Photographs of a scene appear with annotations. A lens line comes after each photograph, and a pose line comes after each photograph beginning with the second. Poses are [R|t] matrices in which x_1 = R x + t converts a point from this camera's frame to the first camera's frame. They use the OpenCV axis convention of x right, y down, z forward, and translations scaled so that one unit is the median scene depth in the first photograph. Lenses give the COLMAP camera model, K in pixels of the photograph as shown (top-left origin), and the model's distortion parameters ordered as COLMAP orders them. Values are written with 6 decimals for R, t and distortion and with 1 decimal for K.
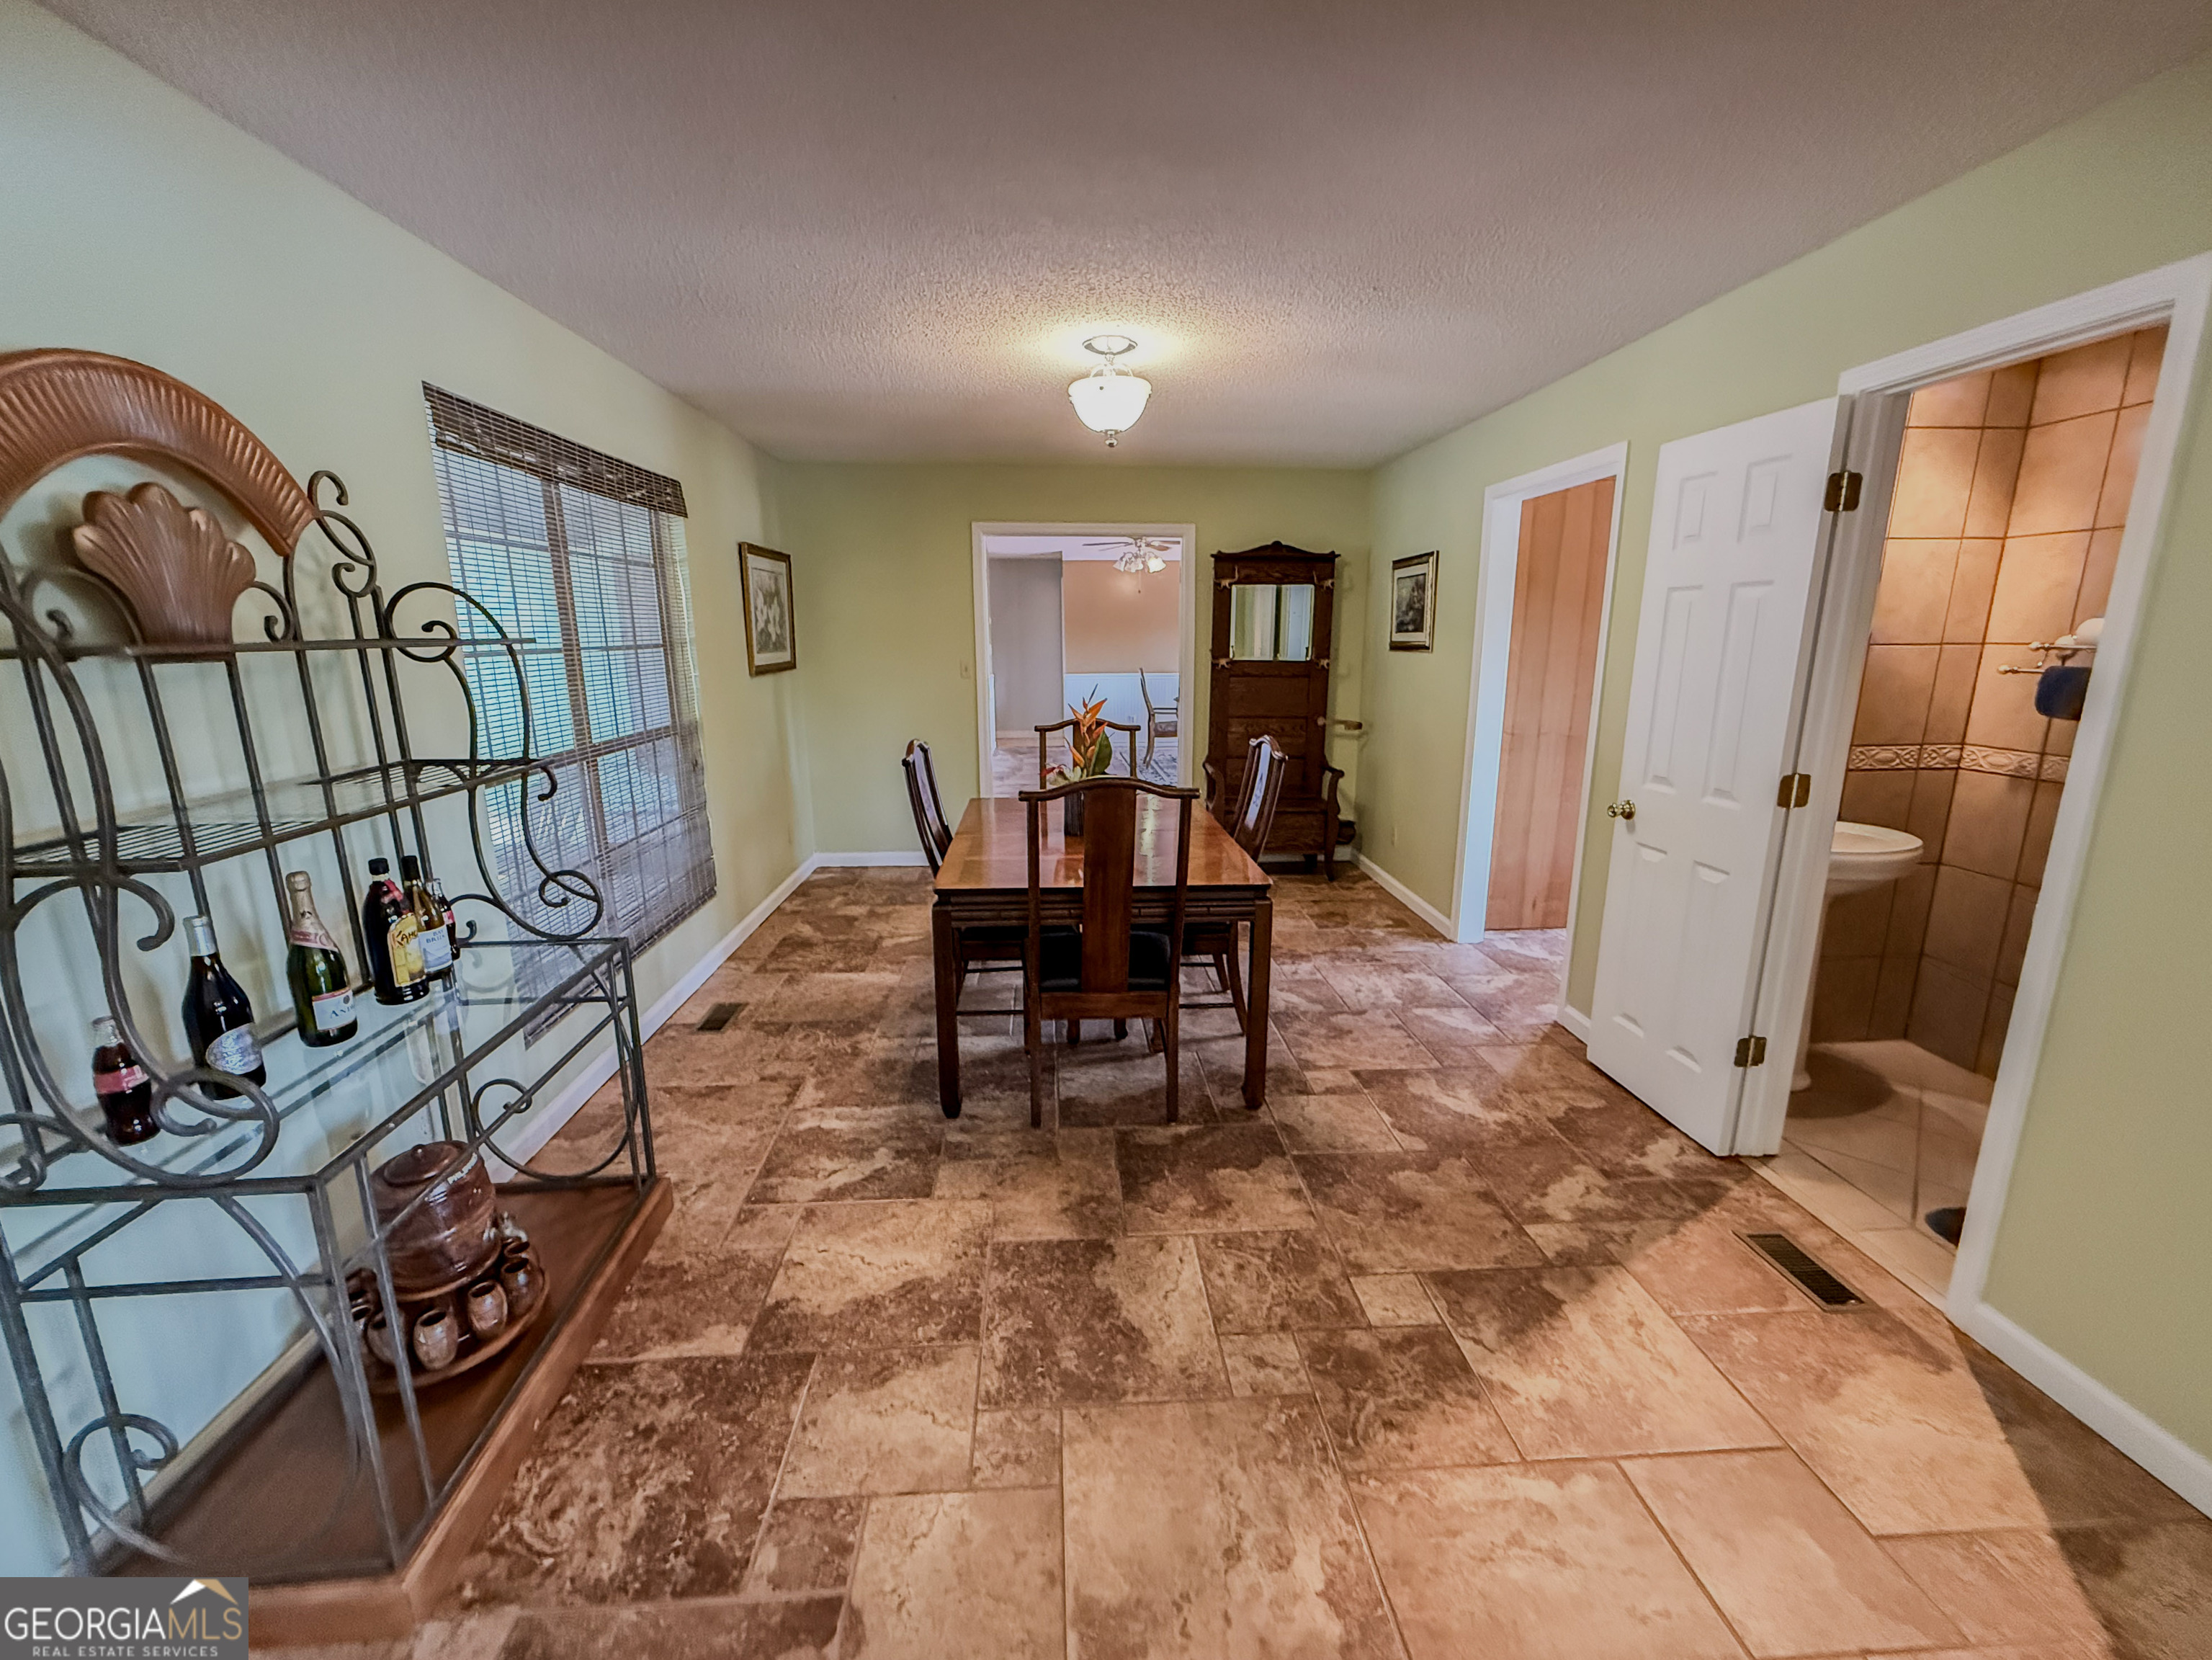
lens RADIAL K [[888.3, 0, 1149.1], [0, 888.3, 814.0], [0, 0, 1]] dist [0.001583, -0.000938]
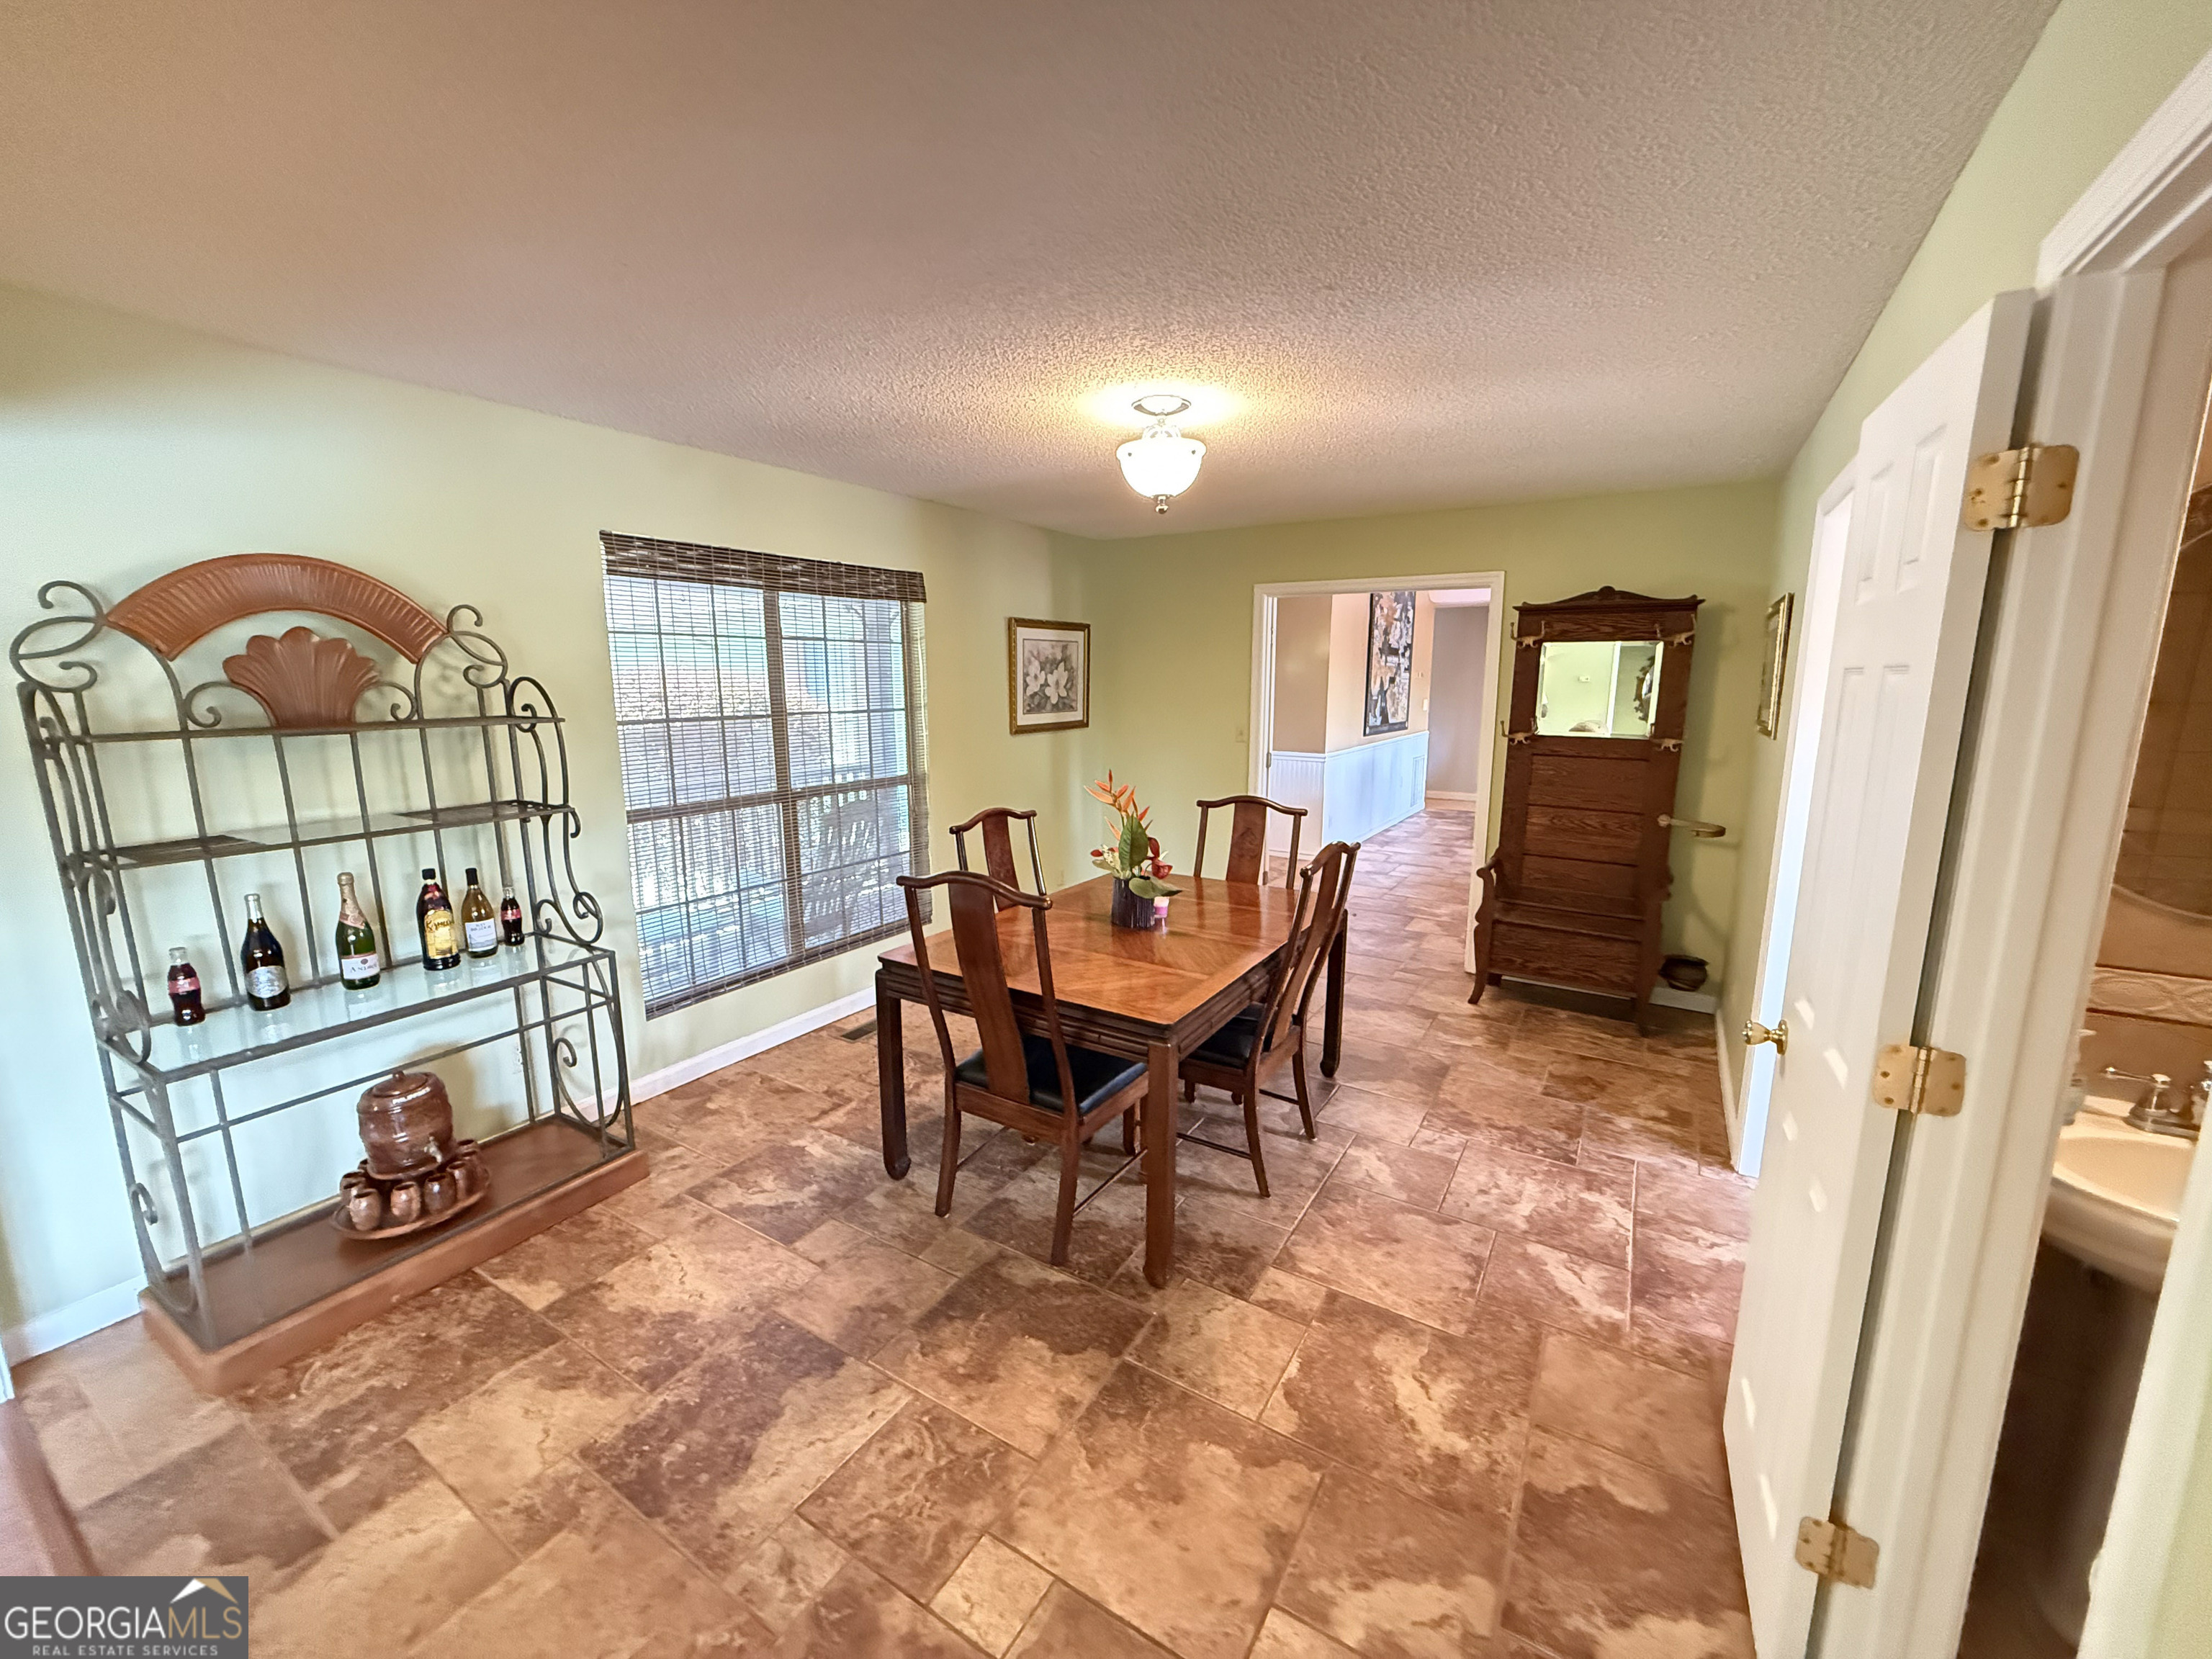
lens RADIAL K [[888.1, 0, 1113.2], [0, 888.1, 821.7], [0, 0, 1]] dist [0.001583, -0.000938]
pose [[0.813046, 0.096918, -0.574076, 0.544252], [-0.121349, 0.992601, -0.004287, -0.097410], [0.569413, 0.073149, 0.818791, 0.274497]]
